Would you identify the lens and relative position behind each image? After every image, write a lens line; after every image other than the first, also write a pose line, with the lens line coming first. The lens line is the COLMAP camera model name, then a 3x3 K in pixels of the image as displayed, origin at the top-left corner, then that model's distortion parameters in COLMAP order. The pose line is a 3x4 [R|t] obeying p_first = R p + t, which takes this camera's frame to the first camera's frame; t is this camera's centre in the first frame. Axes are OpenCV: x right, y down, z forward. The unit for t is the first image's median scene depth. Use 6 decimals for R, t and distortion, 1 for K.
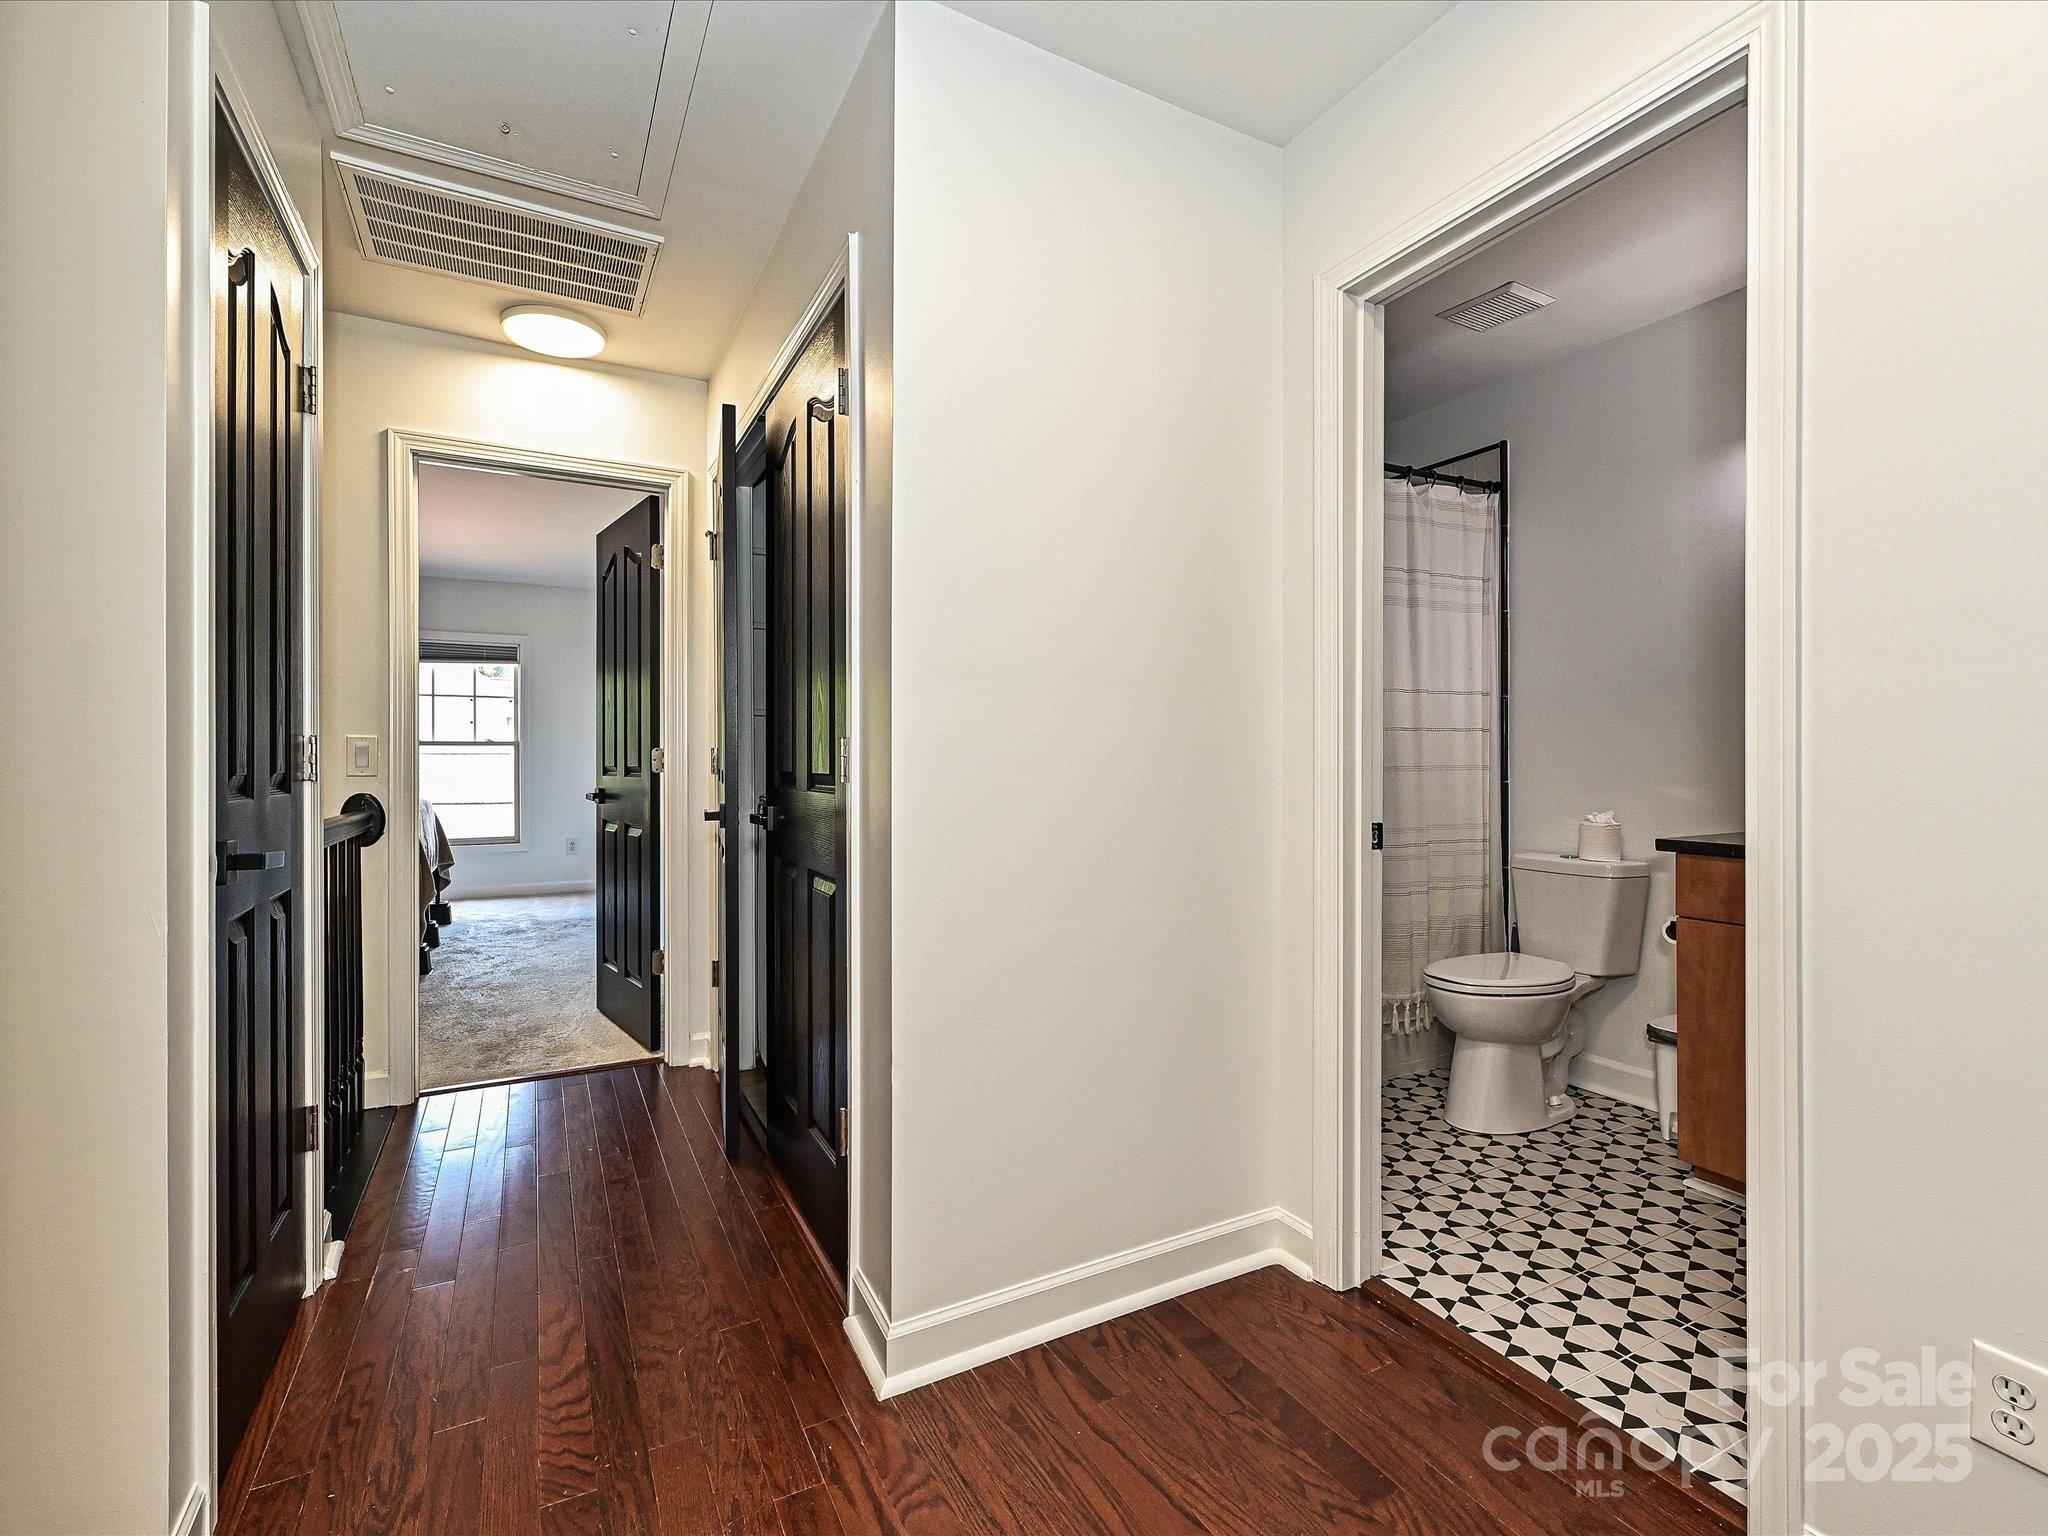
lens RADIAL K [[943.8, 0, 1013.9], [0, 943.8, 763.8], [0, 0, 1]] dist [-0.002595, 0.000871]
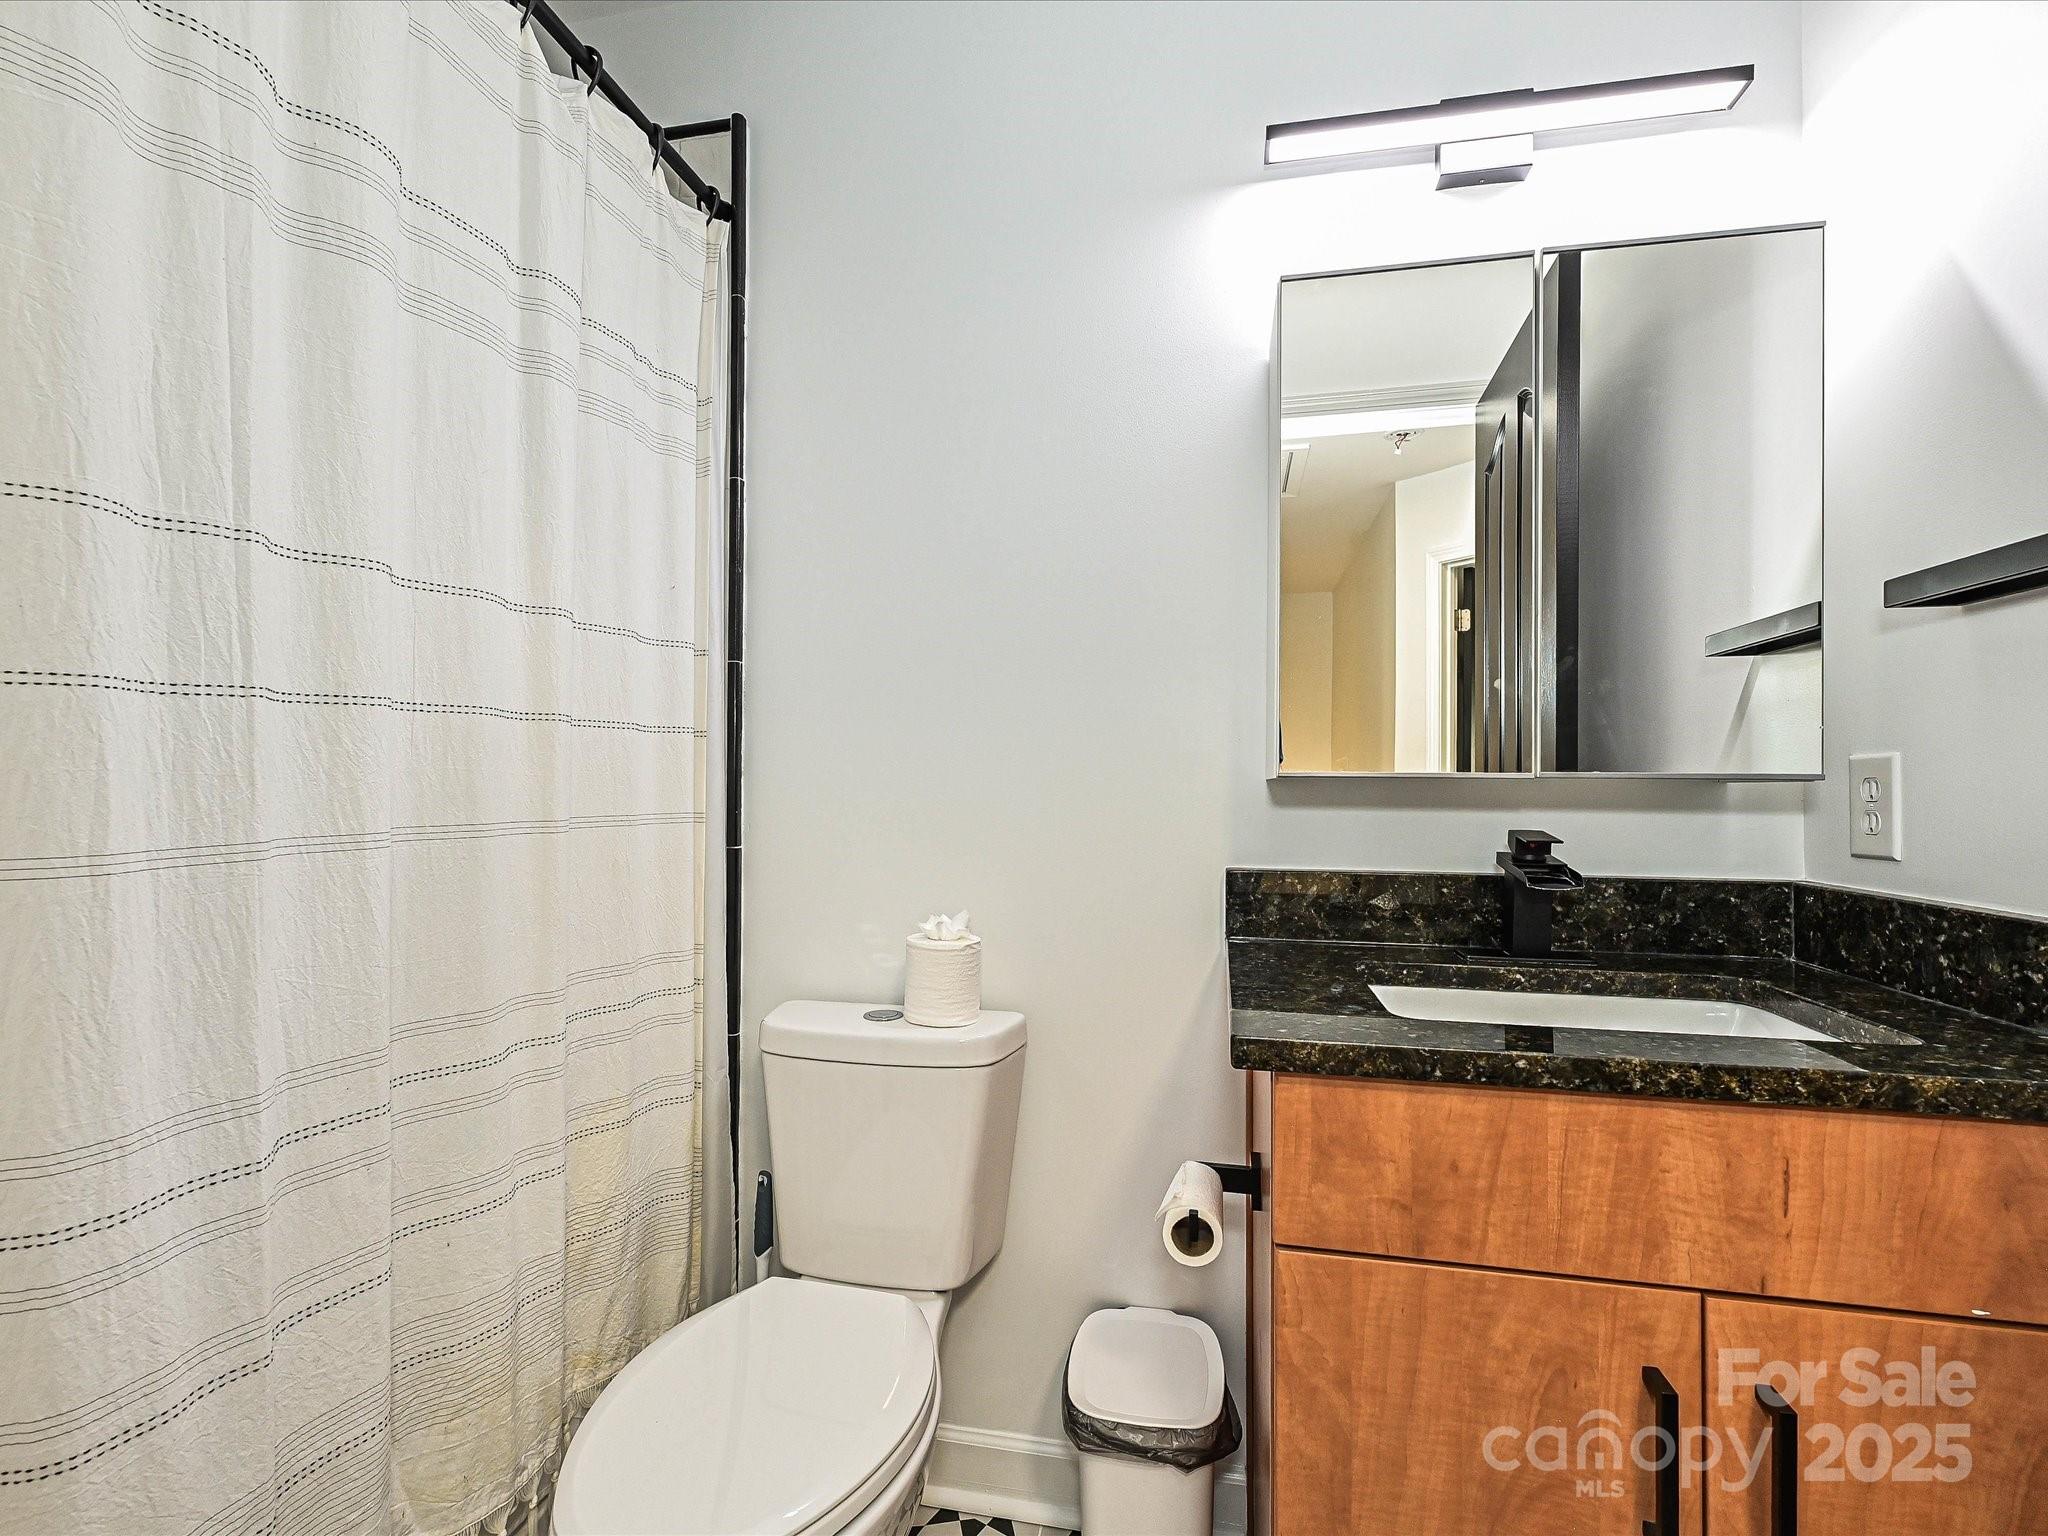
lens RADIAL K [[943.8, 0, 1024.6], [0, 943.8, 776.1], [0, 0, 1]] dist [-0.002595, 0.000871]
pose [[0.638579, 0.015120, 0.769408, 0.260673], [-0.003718, 0.999856, -0.016563, -0.008819], [-0.769547, 0.007716, 0.638543, 0.608650]]
